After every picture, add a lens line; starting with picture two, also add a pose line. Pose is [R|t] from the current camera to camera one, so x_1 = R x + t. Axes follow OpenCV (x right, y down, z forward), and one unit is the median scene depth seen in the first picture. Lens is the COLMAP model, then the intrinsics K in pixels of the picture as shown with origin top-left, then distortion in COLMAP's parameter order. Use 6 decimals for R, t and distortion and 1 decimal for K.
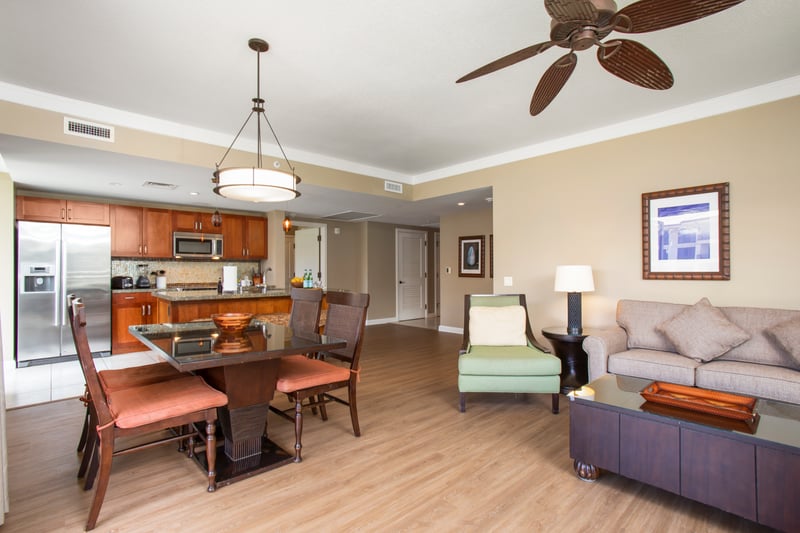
lens RADIAL K [[386.7, 0, 400.0], [0, 386.7, 266.5], [0, 0, 1]] dist [-0.004751, -0.000421]
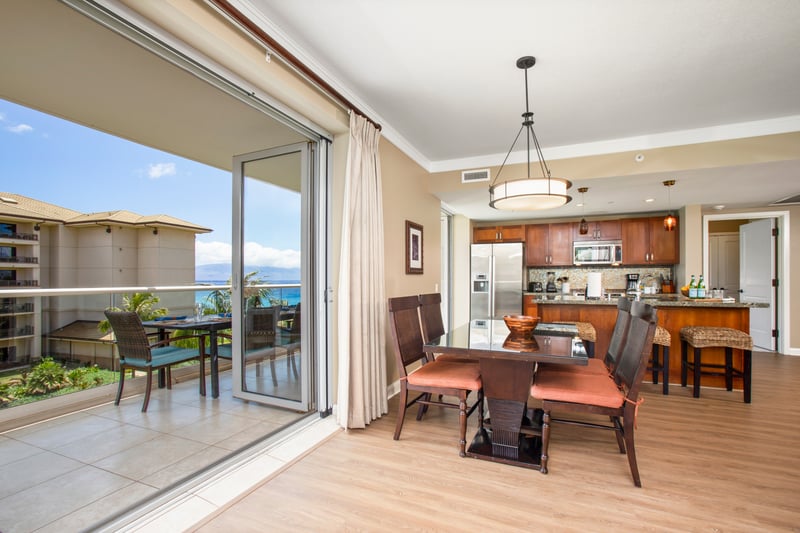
lens RADIAL K [[373.1, 0, 407.8], [0, 373.1, 276.1], [0, 0, 1]] dist [-0.039390, 0.030421]
pose [[0.422348, -0.004340, -0.906423, 0.216412], [0.011308, 0.999936, 0.000481, 0.002362], [0.906363, -0.010452, 0.422370, 0.148195]]
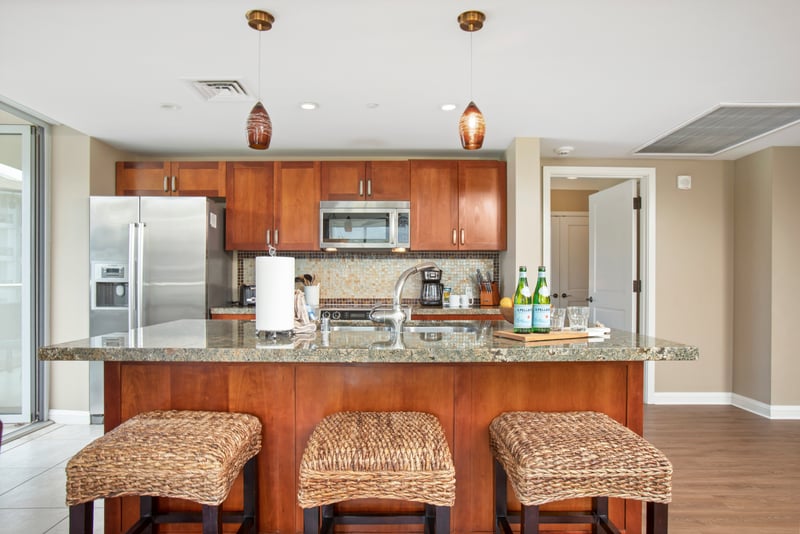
lens RADIAL K [[481.8, 0, 399.8], [0, 481.8, 278.7], [0, 0, 1]] dist [-0.033463, 0.000052]
pose [[0.736620, 0.002476, -0.676303, -0.072878], [0.003074, 0.999971, 0.007009, 0.014556], [0.676300, -0.007242, 0.736591, 0.723151]]
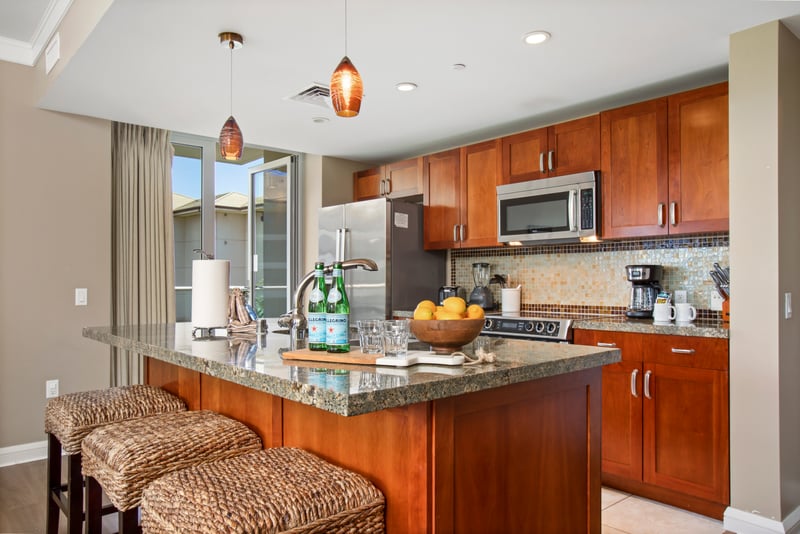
lens RADIAL K [[577.8, 0, 431.6], [0, 577.8, 270.3], [0, 0, 1]] dist [-0.003915, -0.000374]
pose [[-0.001615, -0.016156, -0.999868, 0.090675], [0.011065, 0.999808, -0.016173, 0.019050], [0.999937, -0.011090, -0.001436, 1.138995]]
